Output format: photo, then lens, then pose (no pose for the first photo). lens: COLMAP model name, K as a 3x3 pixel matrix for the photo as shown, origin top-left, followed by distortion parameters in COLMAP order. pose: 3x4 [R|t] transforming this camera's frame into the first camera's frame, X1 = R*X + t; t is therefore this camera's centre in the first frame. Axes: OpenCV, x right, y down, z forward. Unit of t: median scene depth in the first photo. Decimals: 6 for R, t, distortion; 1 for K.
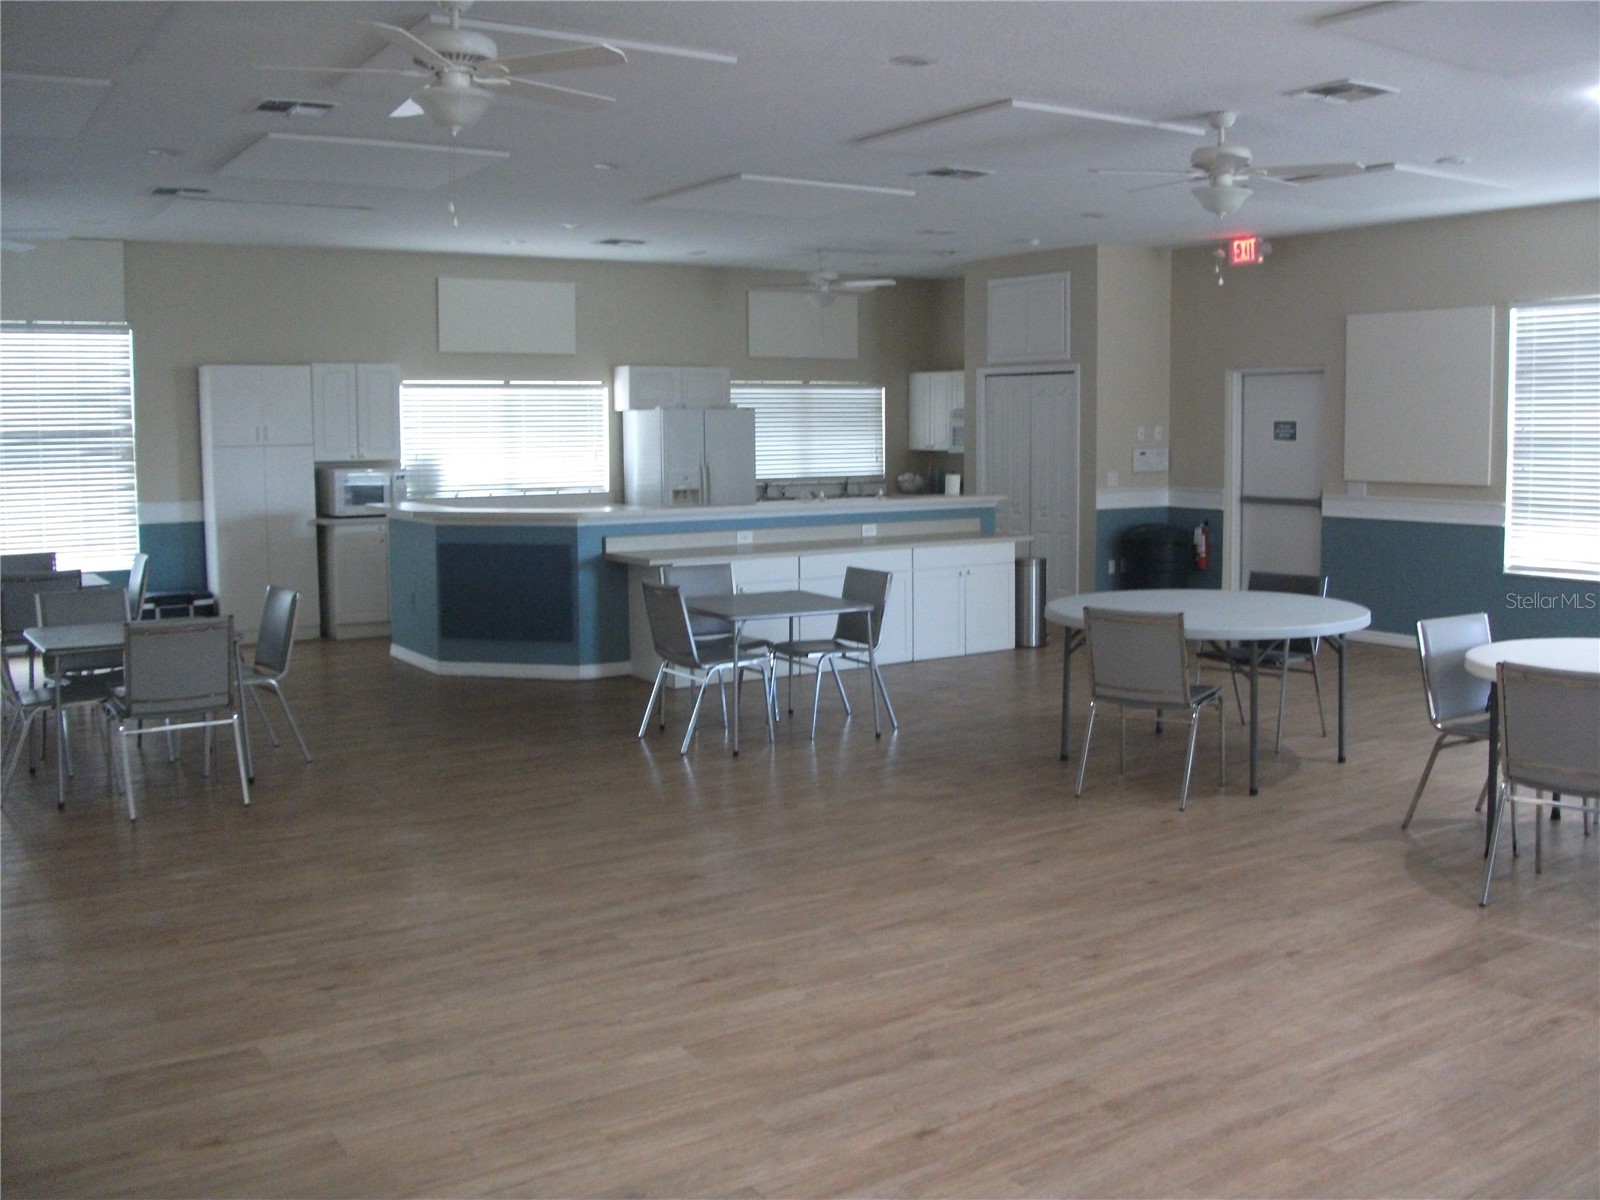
lens RADIAL K [[1518.7, 0, 800.0], [0, 1518.7, 600.0], [0, 0, 1]] dist [-0.118691, 0.007574]
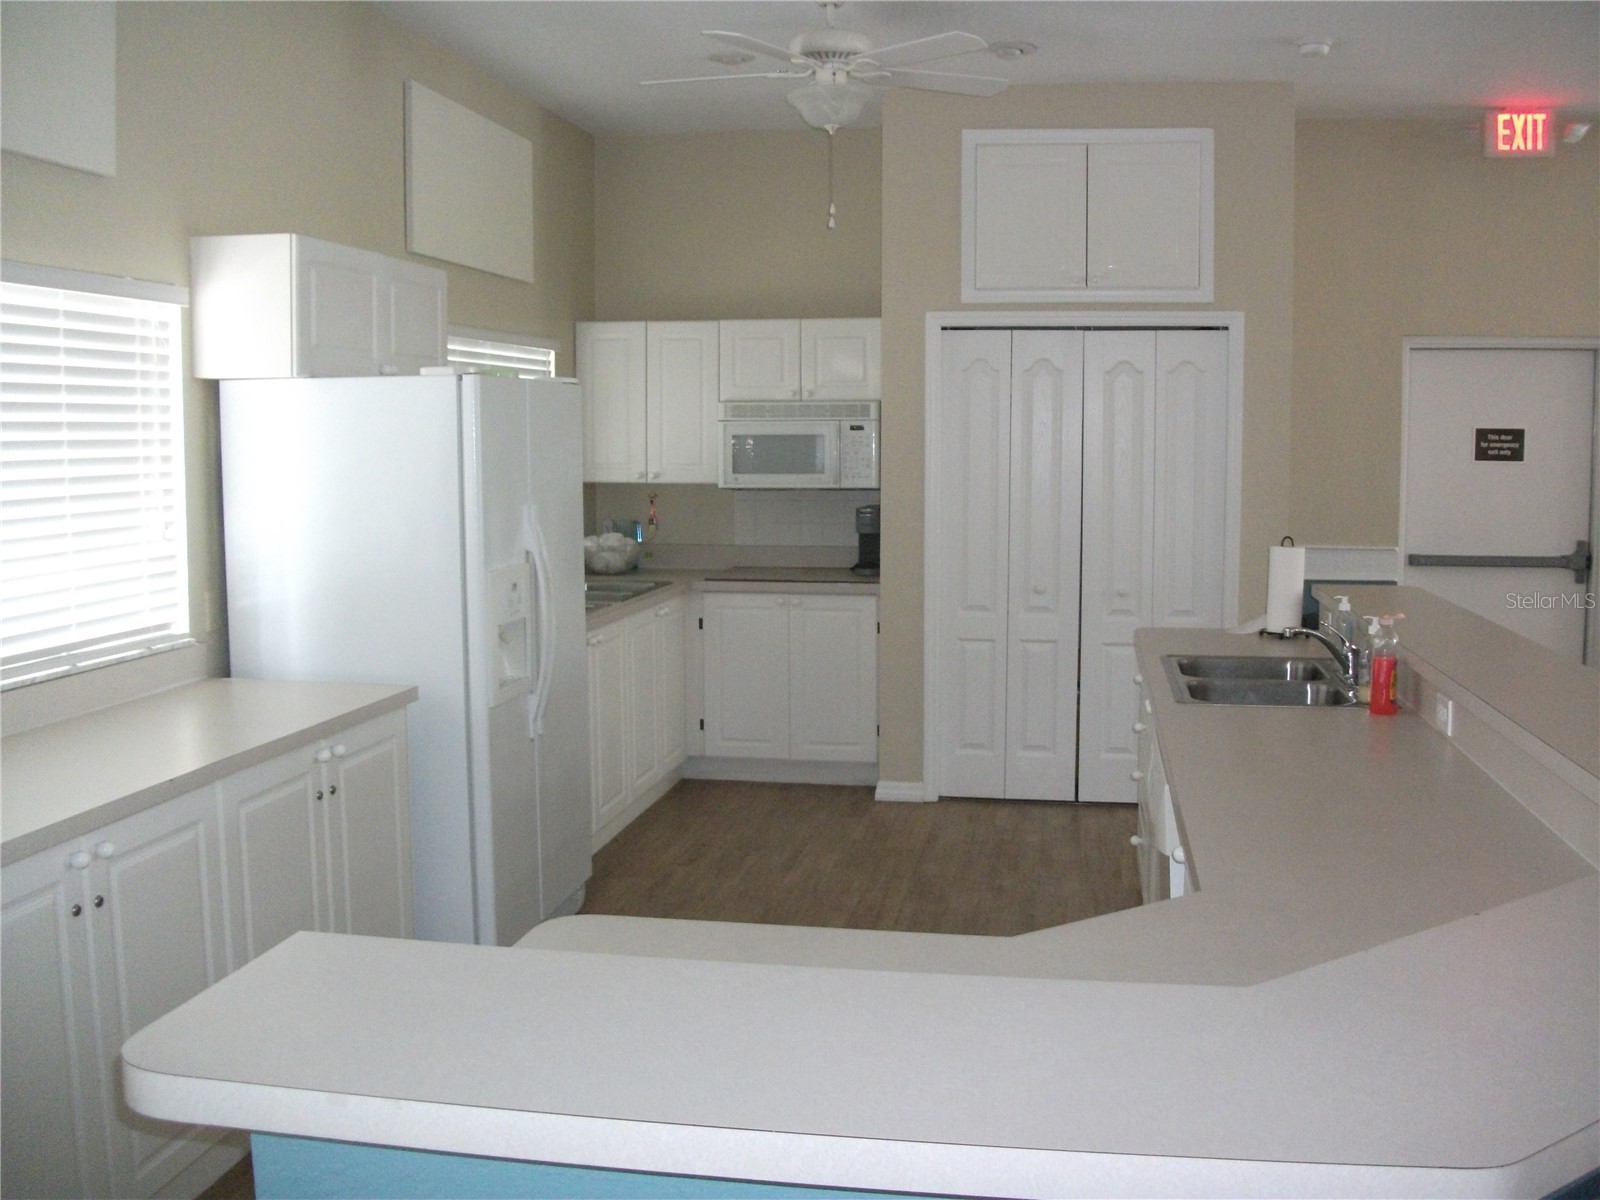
lens RADIAL K [[1518.7, 0, 800.0], [0, 1518.7, 600.0], [0, 0, 1]] dist [-0.118691, 0.007574]
pose [[0.672277, -0.072296, 0.736761, -0.275077], [0.080819, 0.996439, 0.024032, -0.078967], [-0.735875, 0.043388, 0.675726, 0.726764]]
